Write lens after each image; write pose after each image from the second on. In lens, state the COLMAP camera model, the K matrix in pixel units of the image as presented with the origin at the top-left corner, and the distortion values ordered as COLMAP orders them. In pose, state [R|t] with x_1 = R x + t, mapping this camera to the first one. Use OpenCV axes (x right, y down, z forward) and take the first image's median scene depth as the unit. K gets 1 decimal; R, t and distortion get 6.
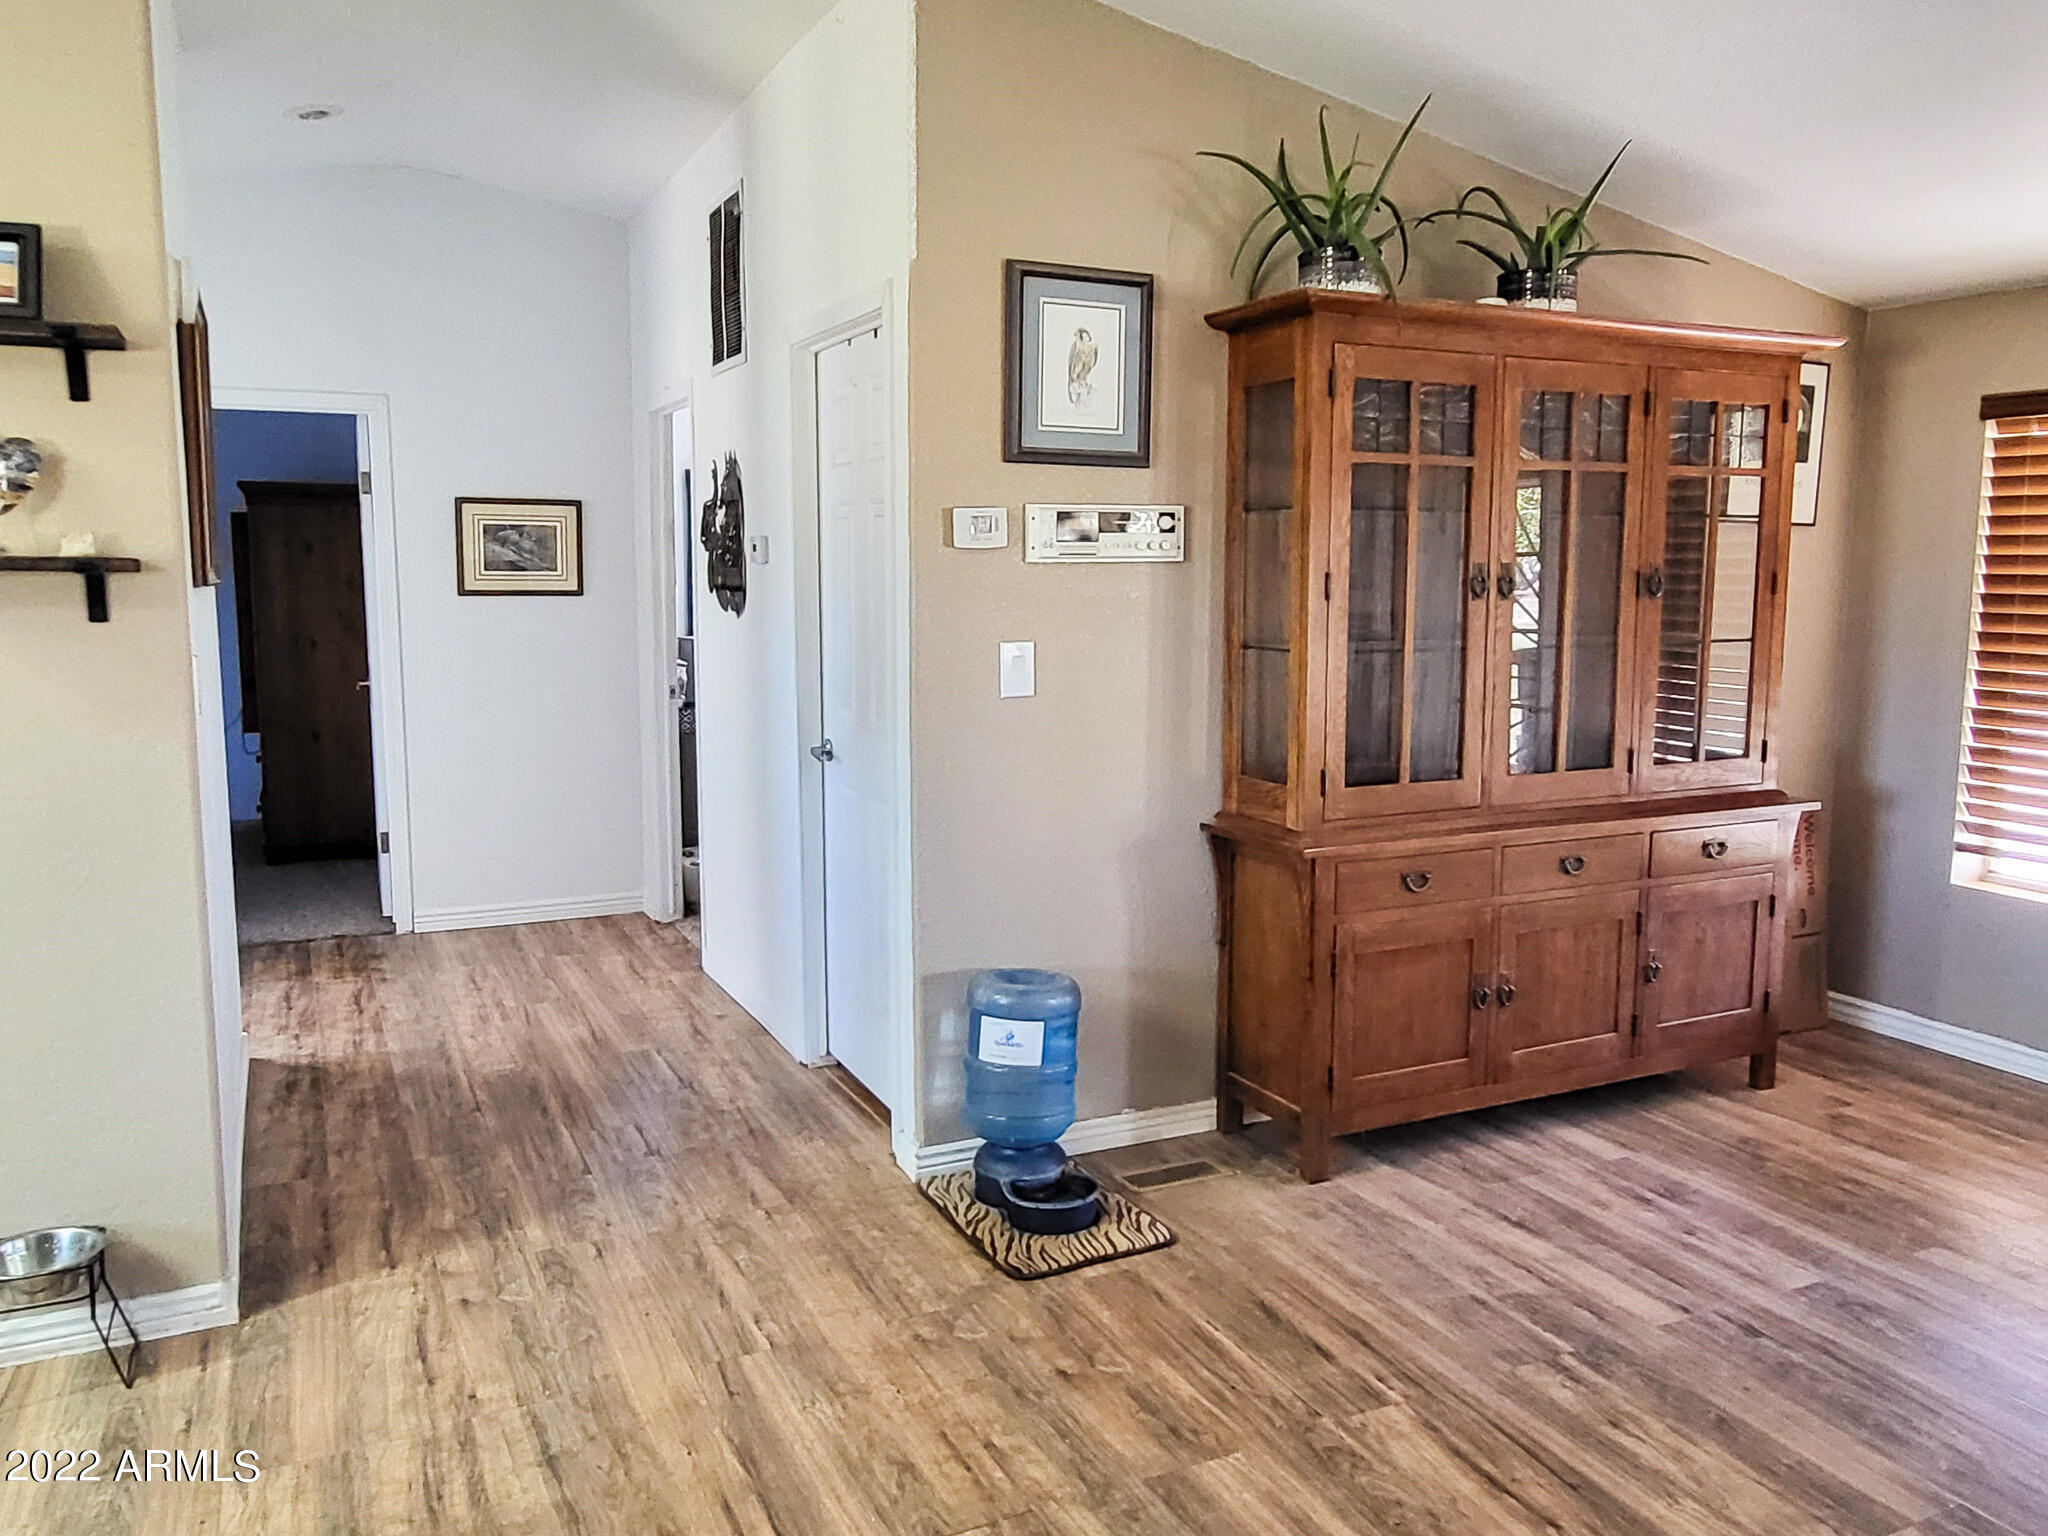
lens RADIAL K [[1543.0, 0, 1000.2], [0, 1543.0, 728.9], [0, 0, 1]] dist [0.016320, 0.006669]
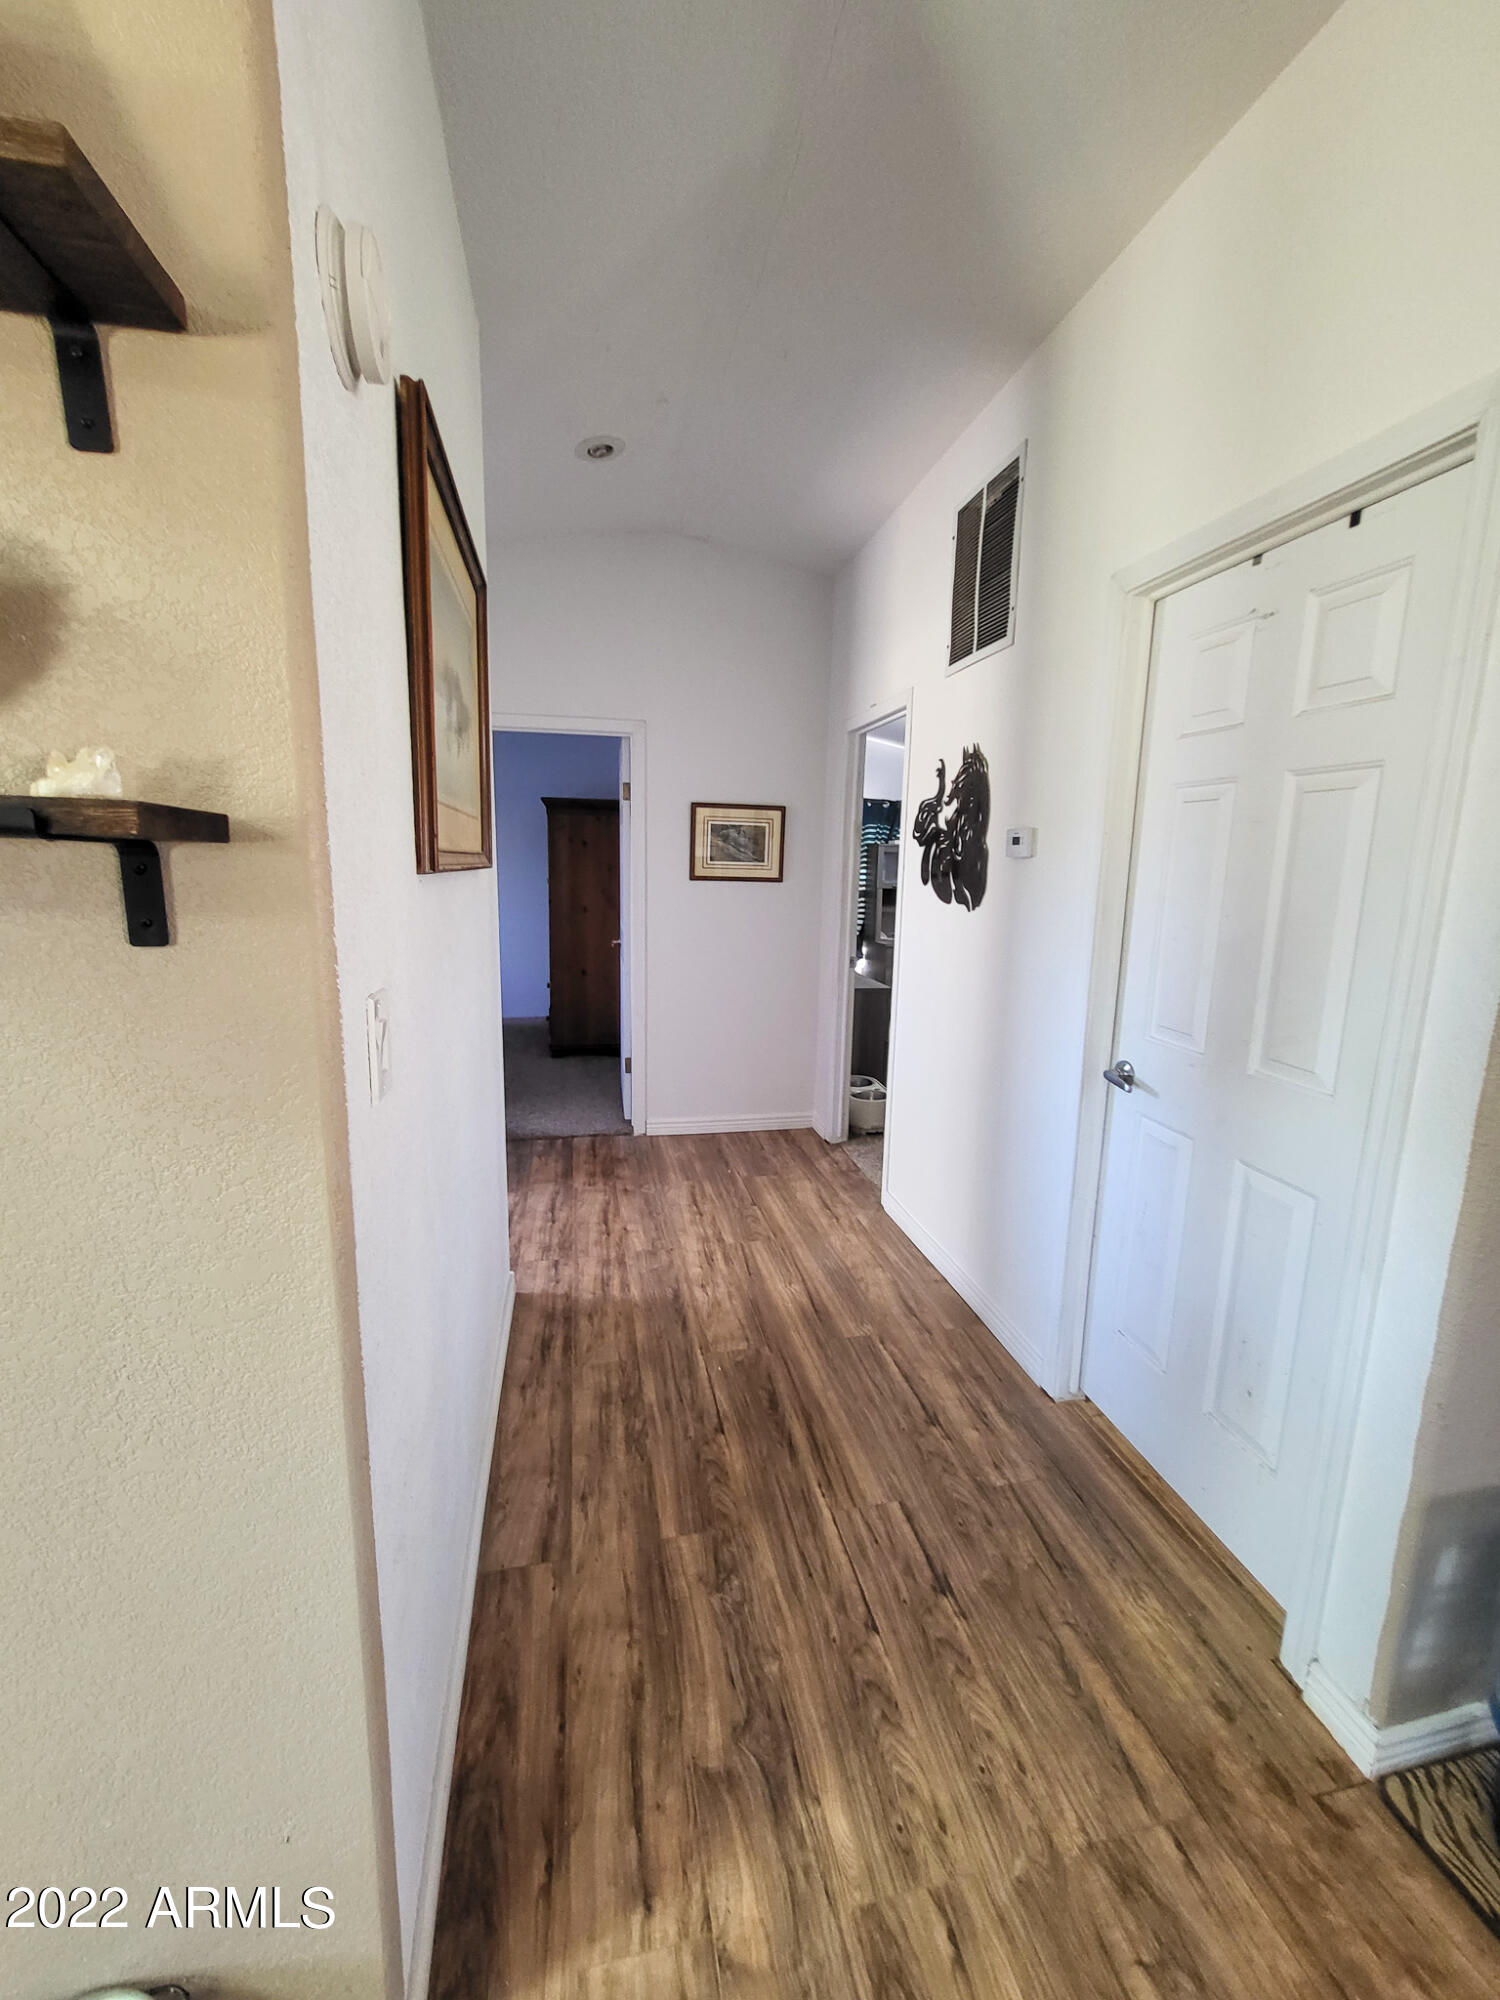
lens RADIAL K [[787.6, 0, 733.6], [0, 787.6, 972.6], [0, 0, 1]] dist [-0.000852, 0.000532]
pose [[0.971733, 0.051472, -0.230401, -0.203989], [-0.043978, 0.998327, 0.037547, -0.045423], [0.231948, -0.026353, 0.972371, 0.471988]]
